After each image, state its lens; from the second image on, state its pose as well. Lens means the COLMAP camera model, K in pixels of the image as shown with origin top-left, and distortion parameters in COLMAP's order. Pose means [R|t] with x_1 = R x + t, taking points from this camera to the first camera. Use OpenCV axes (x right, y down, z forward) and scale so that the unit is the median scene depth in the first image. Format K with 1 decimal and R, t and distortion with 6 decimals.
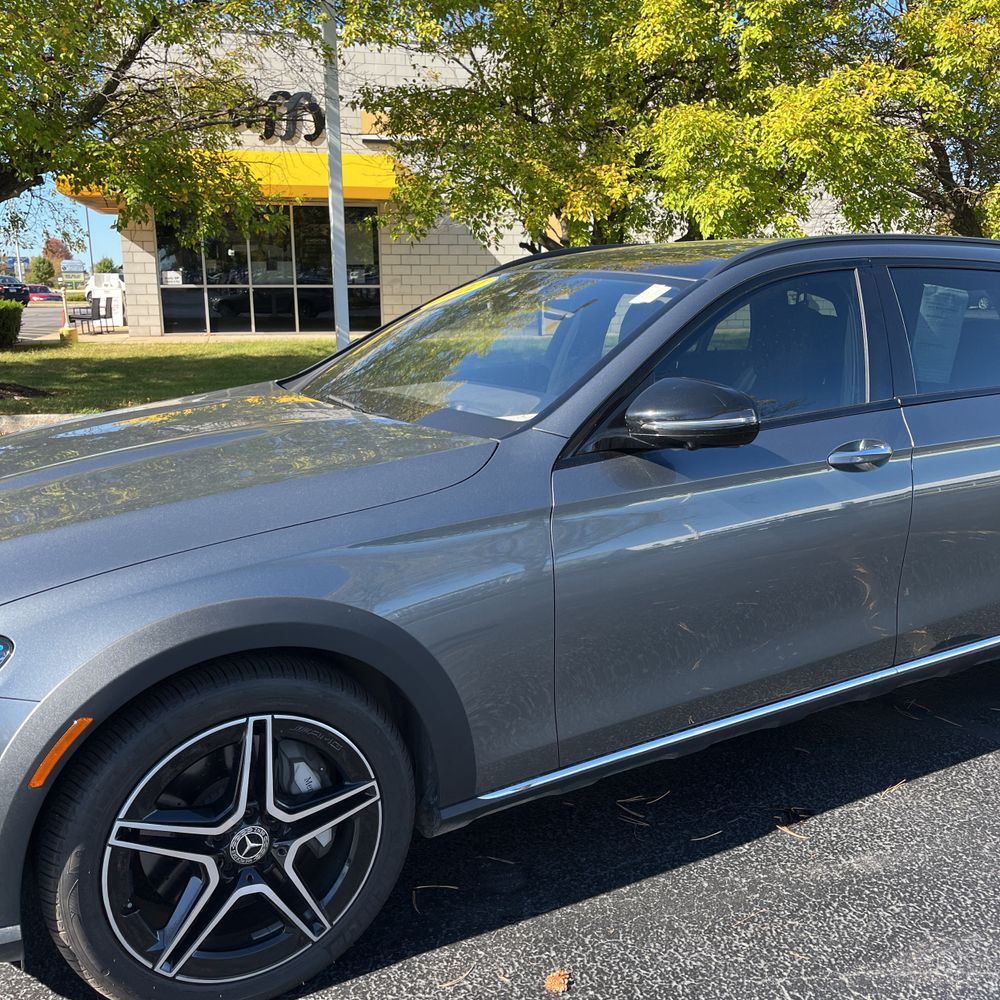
lens RADIAL K [[1017.6, 0, 497.7], [0, 1017.6, 505.3], [0, 0, 1]] dist [0.020058, 0.000000]
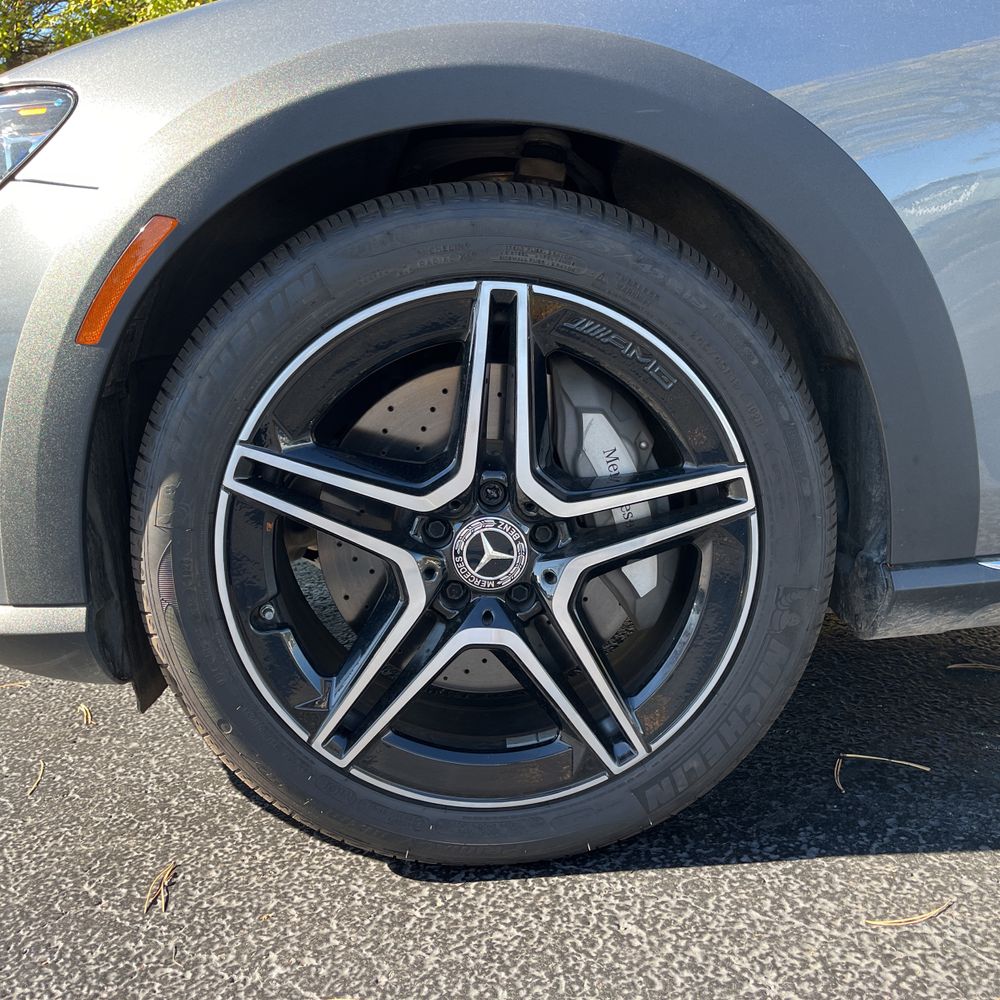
lens RADIAL K [[1017.6, 0, 498.6], [0, 1017.6, 503.0], [0, 0, 1]] dist [0.020058, 0.000000]
pose [[0.882946, 0.049565, -0.466851, 0.003824], [-0.047789, 0.998735, 0.015651, 0.283031], [0.467036, 0.008491, 0.884197, 0.511530]]
